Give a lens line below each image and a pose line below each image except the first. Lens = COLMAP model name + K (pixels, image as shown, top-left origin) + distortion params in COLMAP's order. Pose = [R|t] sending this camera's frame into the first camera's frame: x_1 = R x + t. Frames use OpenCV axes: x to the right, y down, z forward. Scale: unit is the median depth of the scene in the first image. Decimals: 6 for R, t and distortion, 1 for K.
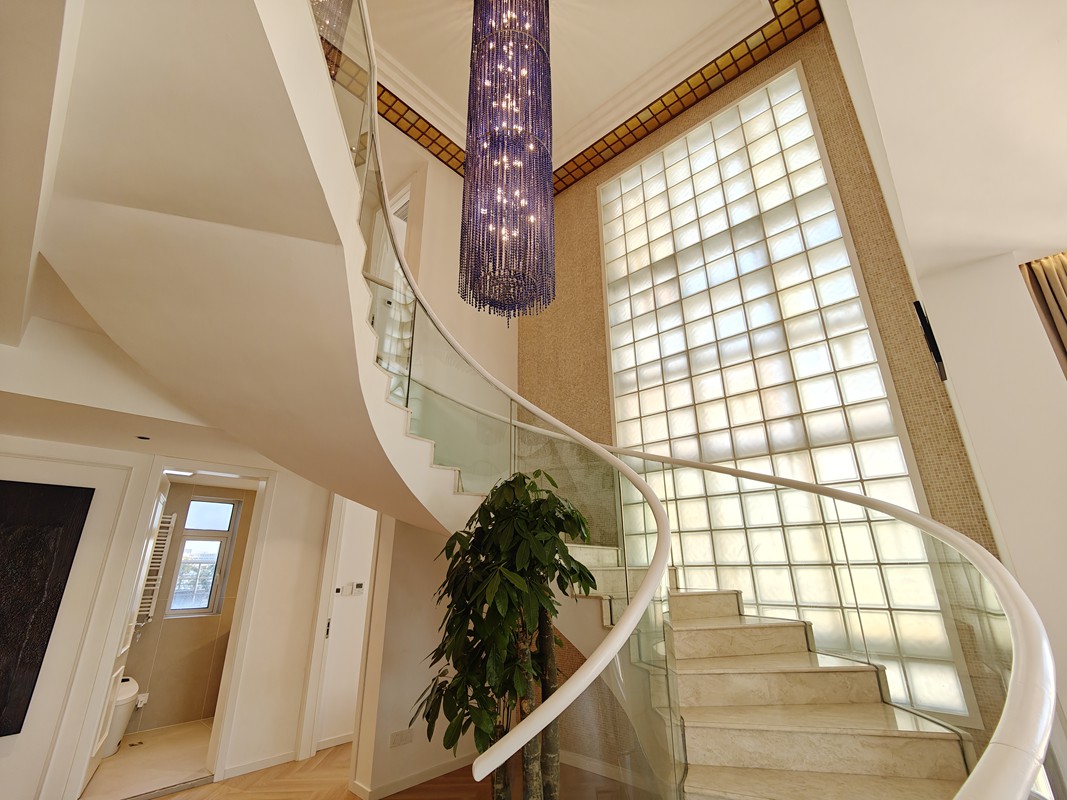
lens RADIAL K [[466.8, 0, 530.7], [0, 466.8, 397.4], [0, 0, 1]] dist [0.004685, 0.000013]
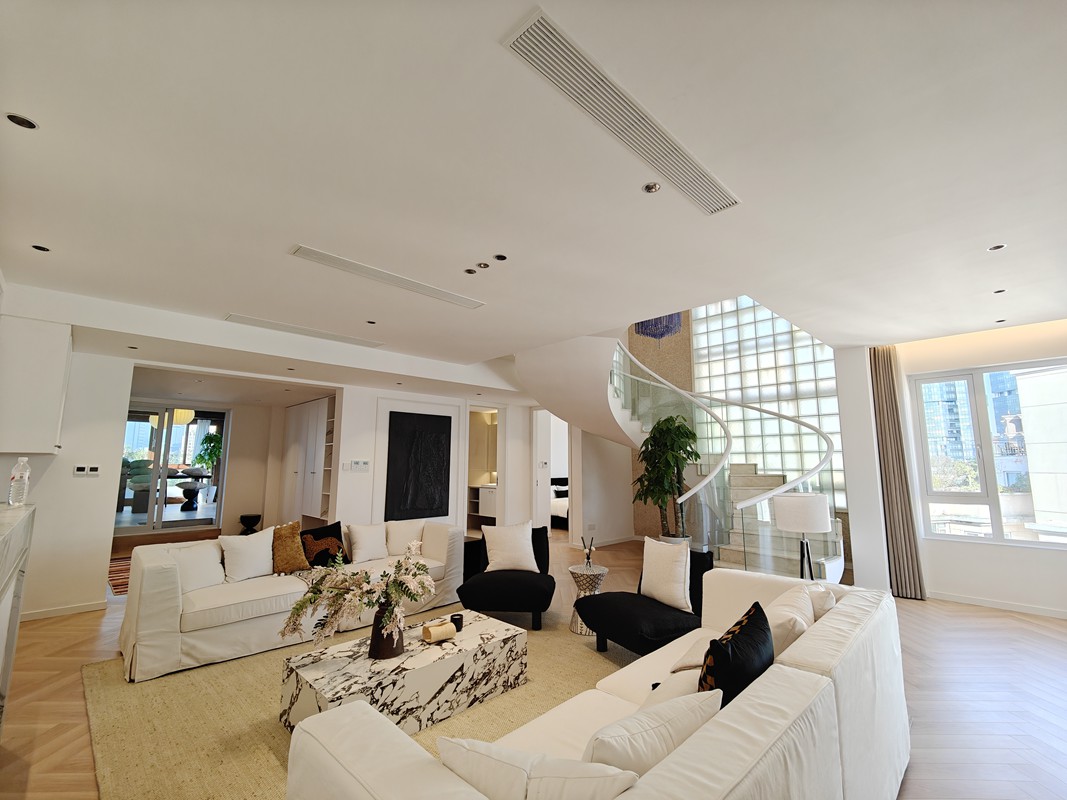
lens RADIAL K [[466.8, 0, 532.7], [0, 466.8, 403.1], [0, 0, 1]] dist [0.004685, 0.000013]
pose [[0.998742, -0.003151, -0.050038, -0.434966], [0.013905, 0.976277, 0.216077, -0.310246], [0.048170, -0.216501, 0.975093, -0.997304]]
